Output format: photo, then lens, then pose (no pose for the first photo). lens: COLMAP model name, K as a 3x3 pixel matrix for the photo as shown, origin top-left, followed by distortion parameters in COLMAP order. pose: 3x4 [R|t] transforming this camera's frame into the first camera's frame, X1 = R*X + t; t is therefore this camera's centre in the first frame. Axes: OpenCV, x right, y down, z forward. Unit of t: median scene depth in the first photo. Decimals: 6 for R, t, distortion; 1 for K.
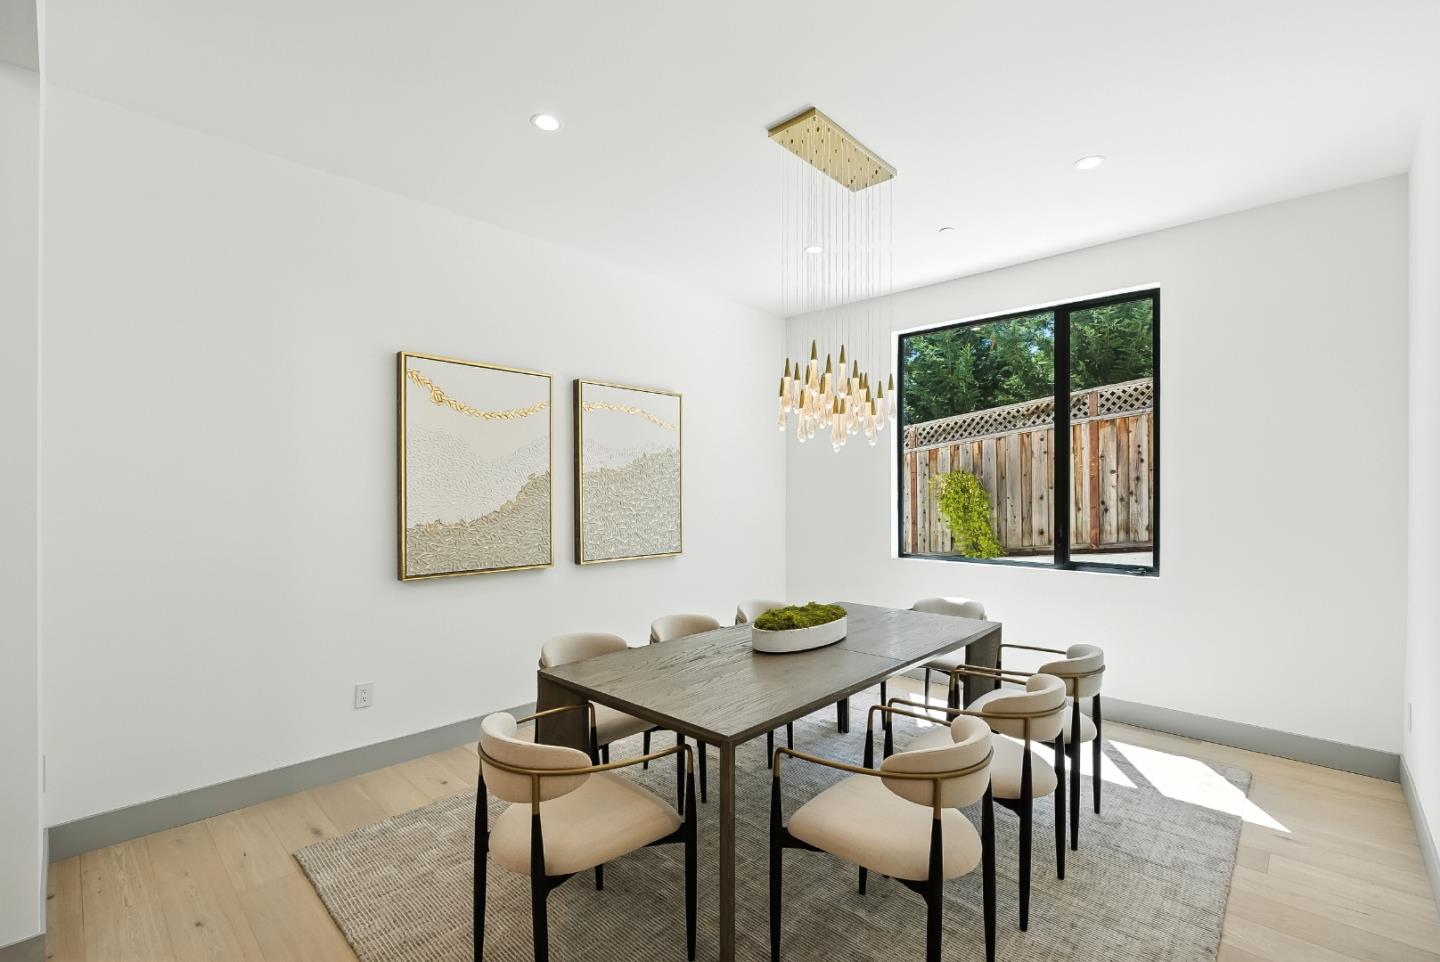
lens RADIAL K [[627.8, 0, 719.0], [0, 627.8, 490.3], [0, 0, 1]] dist [-0.011296, 0.002730]
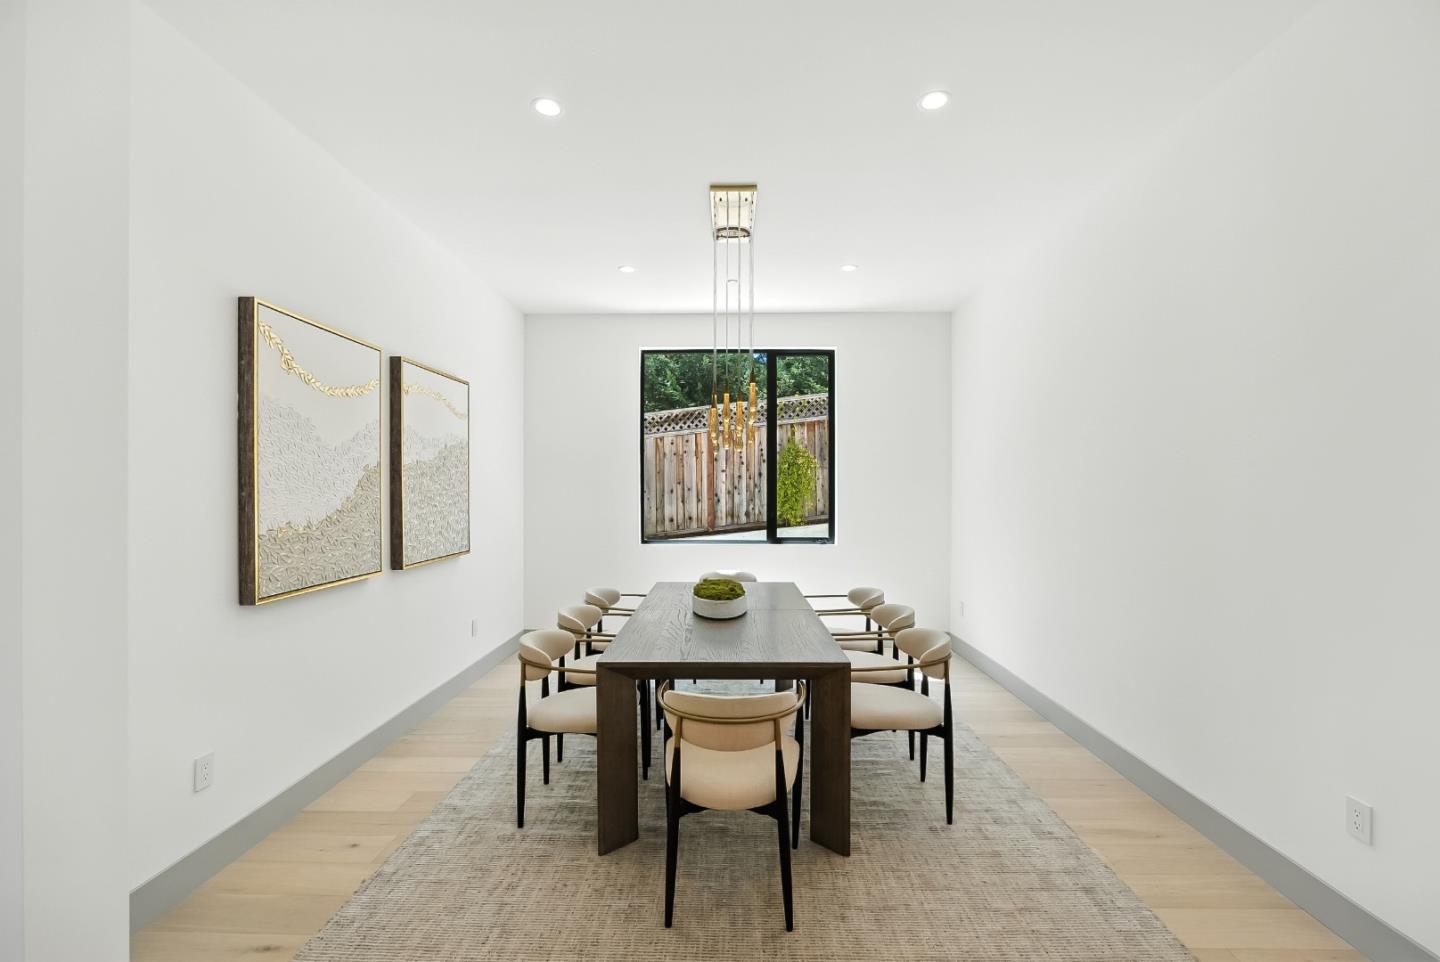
lens RADIAL K [[627.8, 0, 716.8], [0, 627.8, 483.0], [0, 0, 1]] dist [-0.011296, 0.002730]
pose [[0.745424, 0.005339, 0.666570, -0.256741], [-0.003814, 0.999986, -0.003745, -0.000213], [-0.666580, 0.000249, 0.745433, 0.034769]]
